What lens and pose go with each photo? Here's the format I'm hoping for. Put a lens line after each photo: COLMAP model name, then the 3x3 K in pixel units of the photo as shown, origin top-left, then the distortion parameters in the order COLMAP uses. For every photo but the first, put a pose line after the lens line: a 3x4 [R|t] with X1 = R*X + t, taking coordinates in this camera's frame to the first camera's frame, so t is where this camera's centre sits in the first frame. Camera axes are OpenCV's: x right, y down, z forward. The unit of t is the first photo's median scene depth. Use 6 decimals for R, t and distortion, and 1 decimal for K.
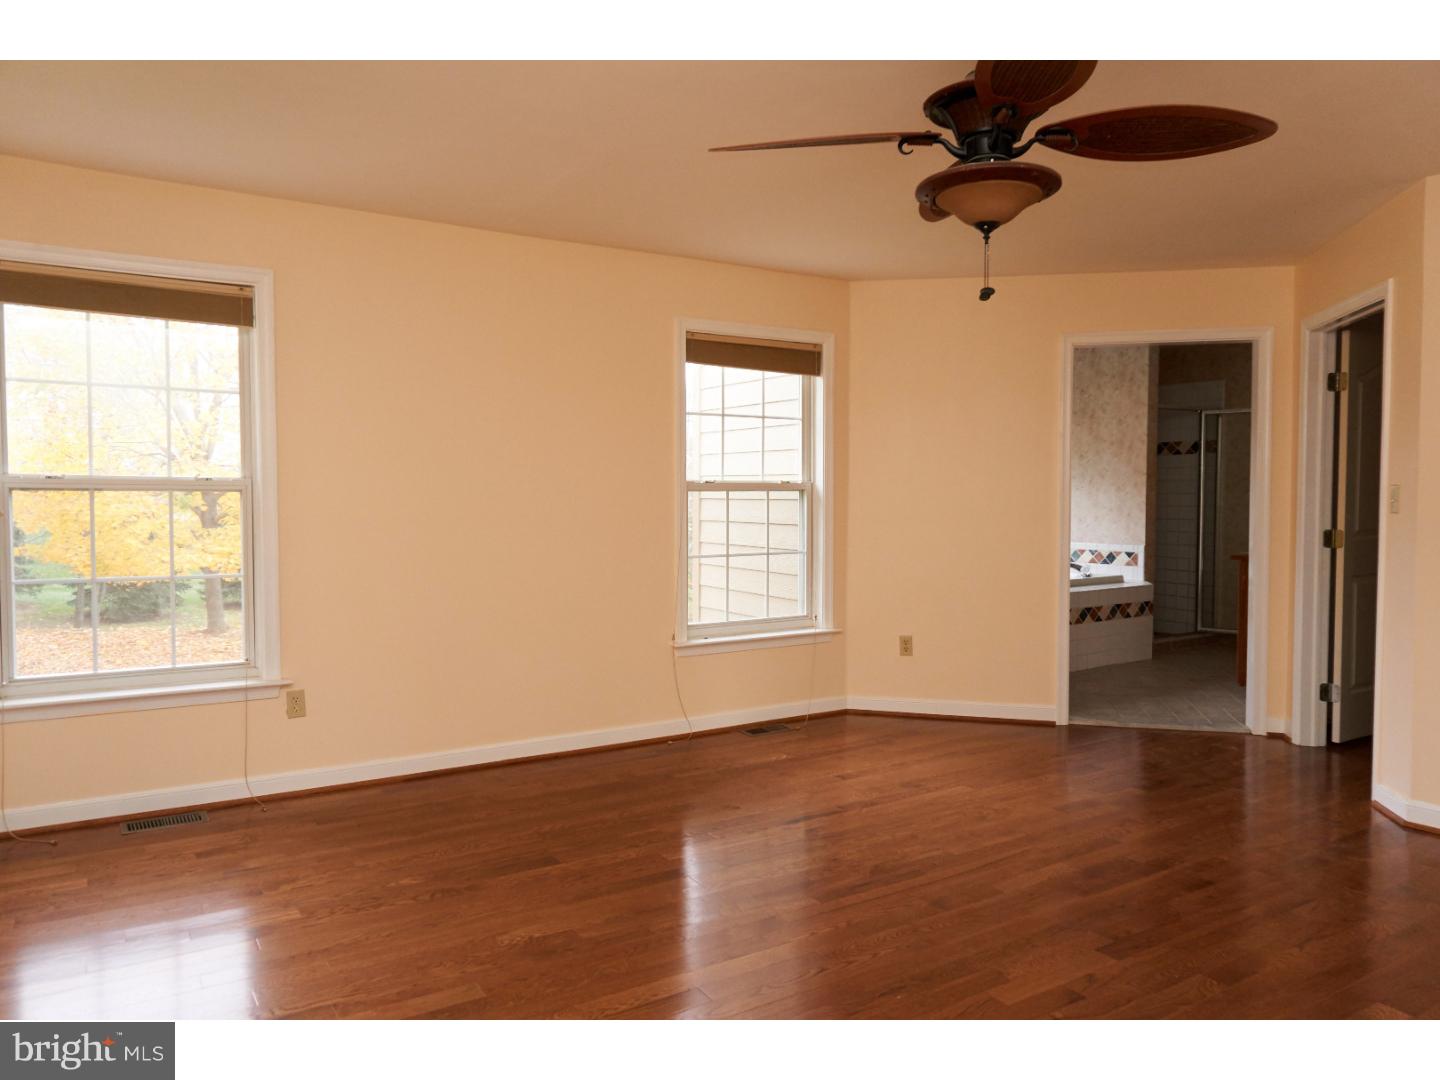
lens RADIAL K [[989.9, 0, 718.5], [0, 989.9, 552.8], [0, 0, 1]] dist [0.042593, -0.001815]
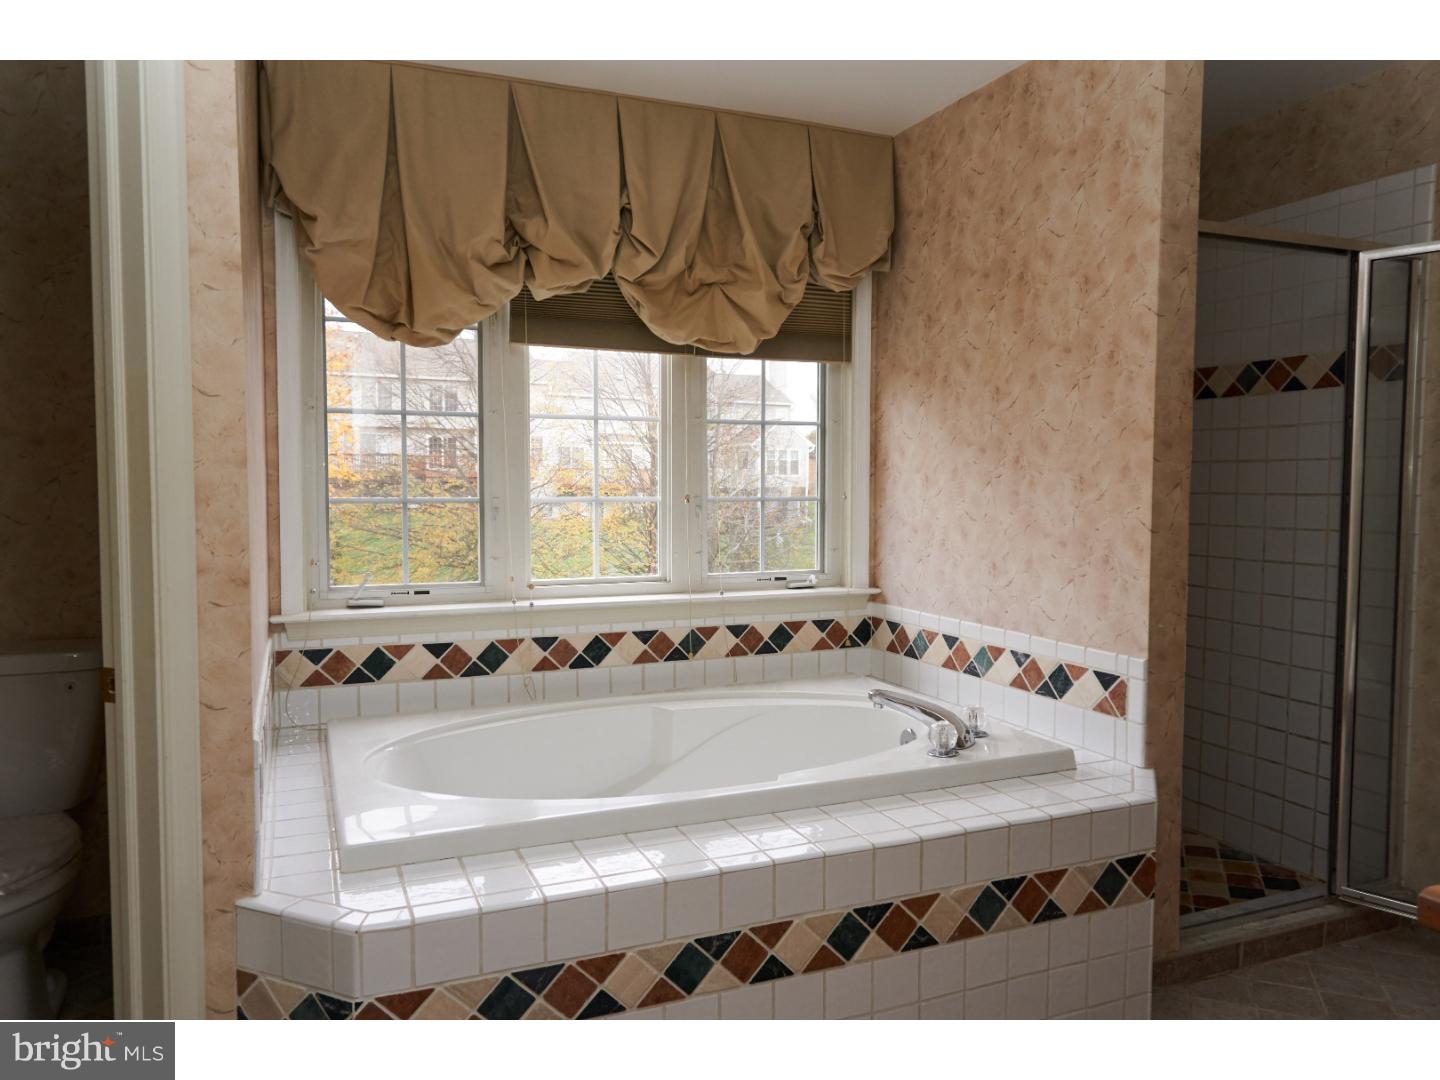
lens RADIAL K [[989.9, 0, 730.3], [0, 989.9, 544.0], [0, 0, 1]] dist [0.042593, -0.001815]
pose [[0.987816, 0.019066, -0.154453, 0.335542], [-0.018870, 0.999818, 0.002732, -0.041849], [0.154477, 0.000216, 0.987996, 0.645063]]
